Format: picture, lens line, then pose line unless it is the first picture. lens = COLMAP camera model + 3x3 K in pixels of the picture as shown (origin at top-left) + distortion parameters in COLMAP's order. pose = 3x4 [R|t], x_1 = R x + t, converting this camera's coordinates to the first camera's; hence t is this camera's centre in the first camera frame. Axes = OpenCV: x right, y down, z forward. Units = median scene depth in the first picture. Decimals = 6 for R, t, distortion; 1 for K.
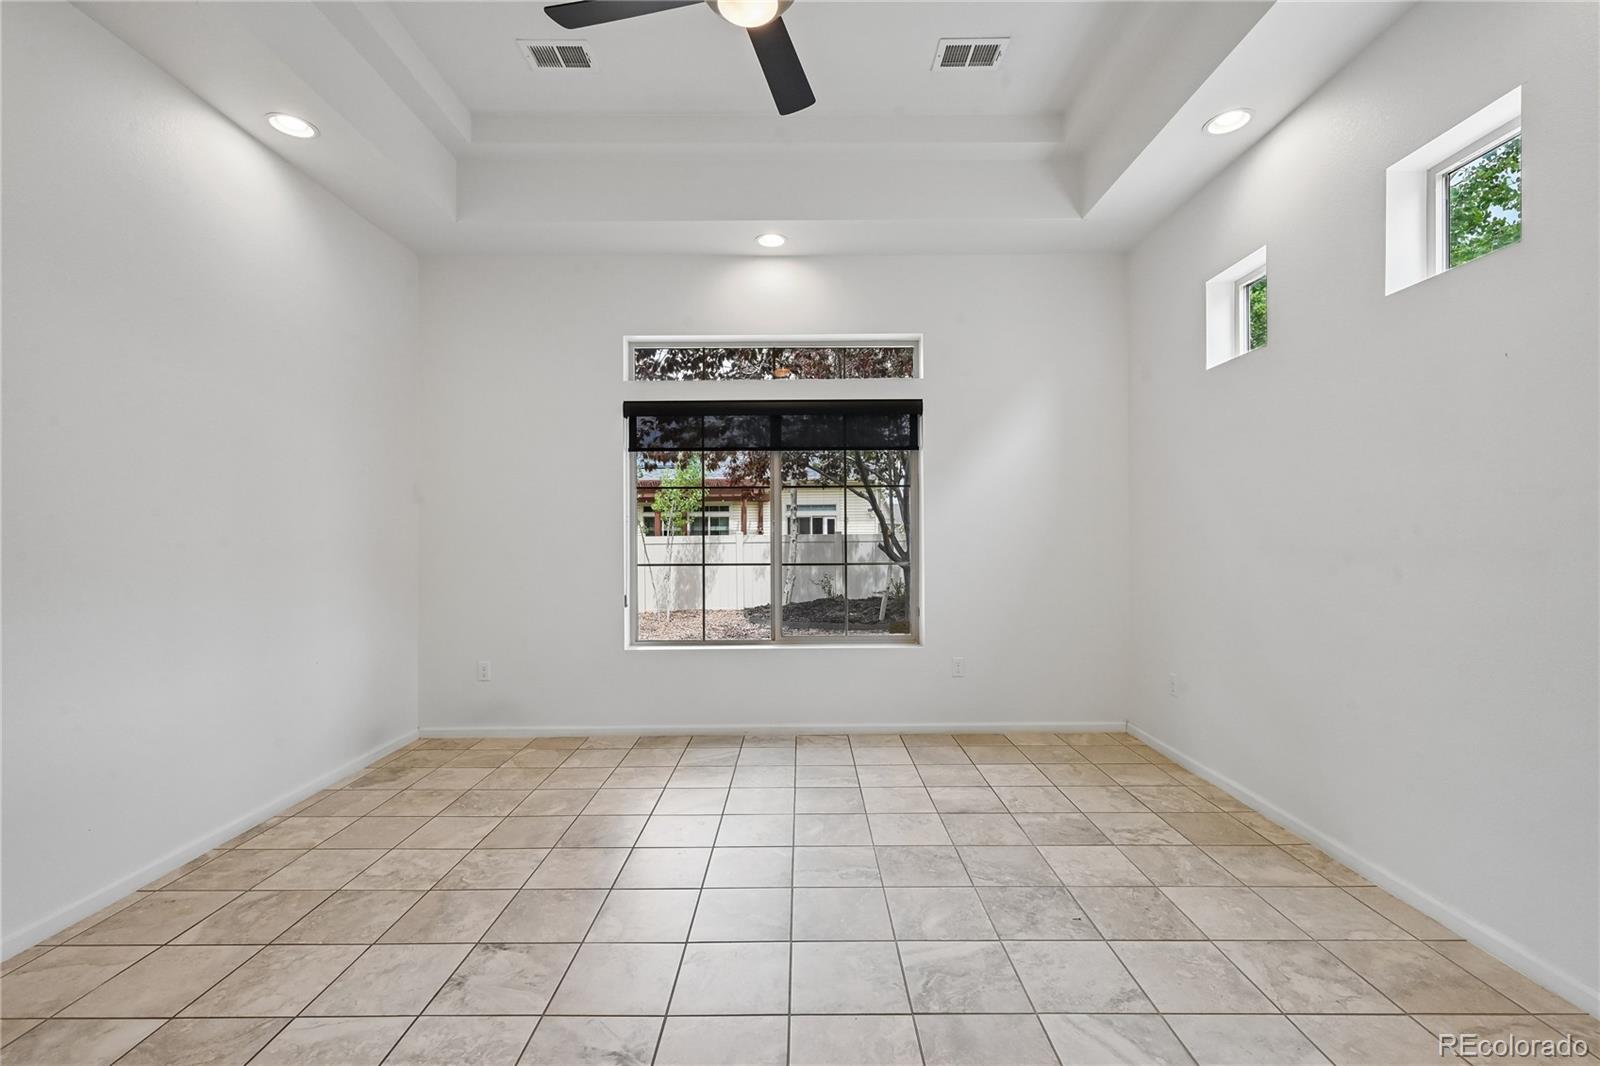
lens RADIAL K [[657.0, 0, 794.4], [0, 657.0, 535.4], [0, 0, 1]] dist [-0.001883, -0.000220]
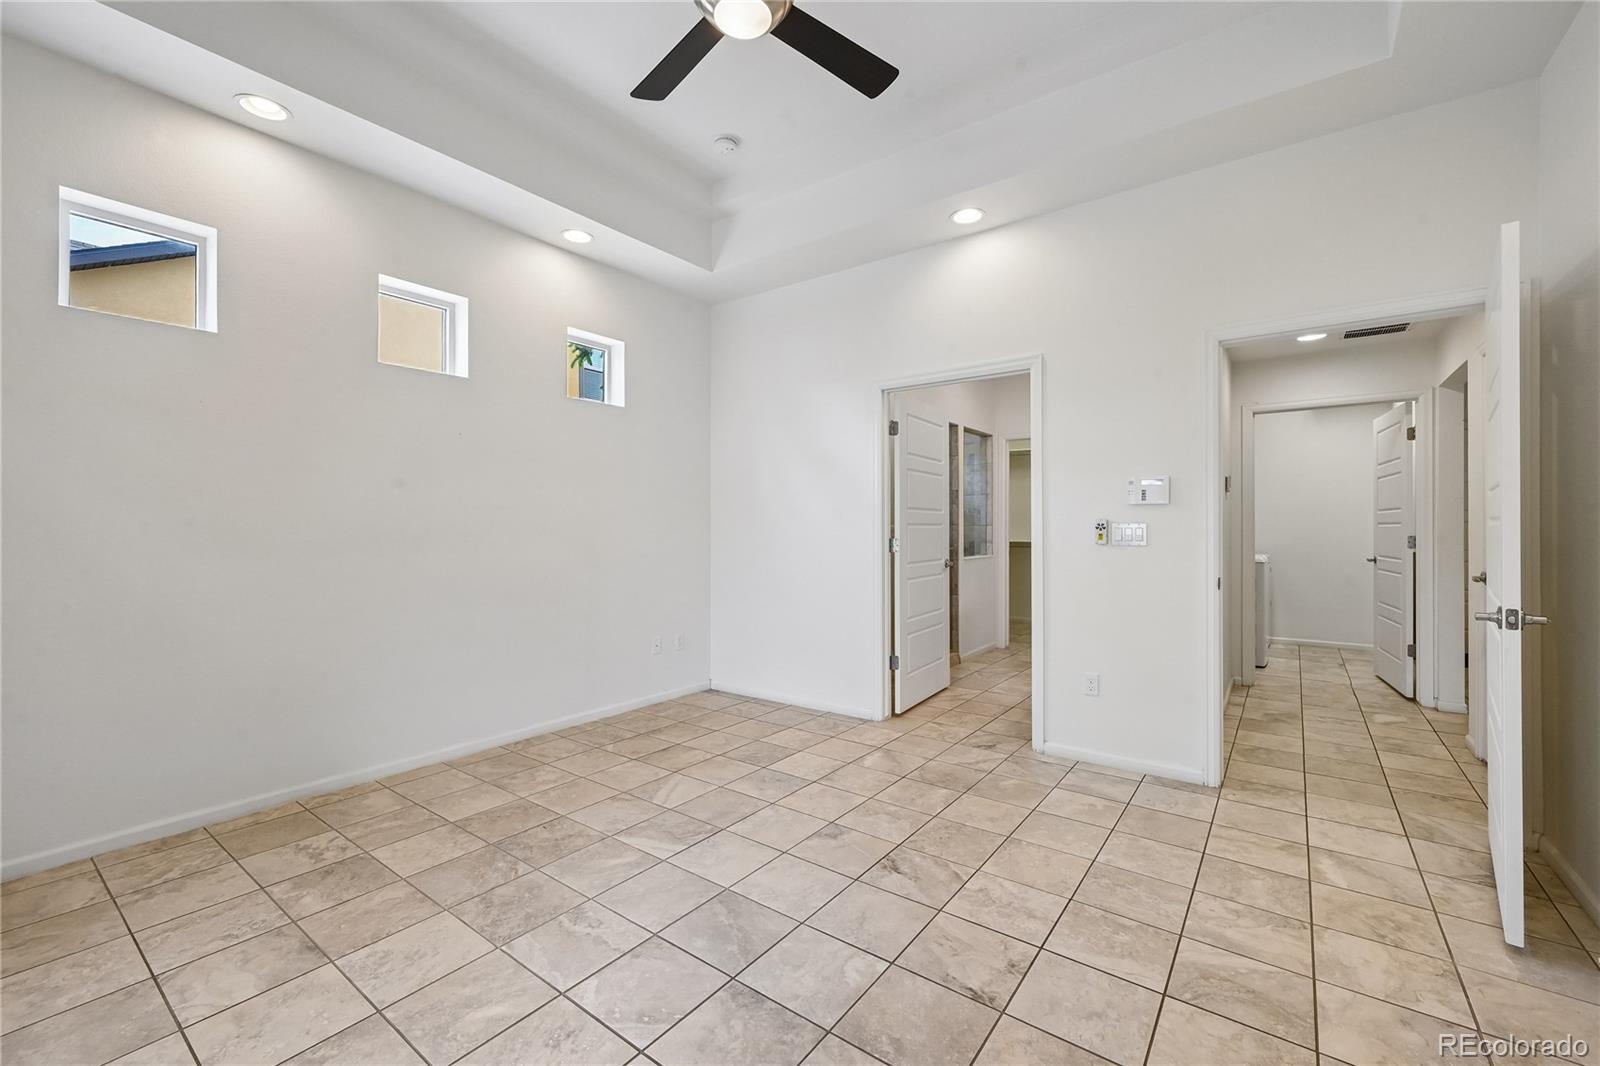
lens RADIAL K [[636.7, 0, 796.3], [0, 636.7, 530.3], [0, 0, 1]] dist [-0.001631, 0.000866]
pose [[-0.787704, 0.002344, 0.616049, -0.714338], [0.004664, 0.999987, 0.002159, 0.003329], [-0.616036, 0.004574, -0.787705, 1.653728]]
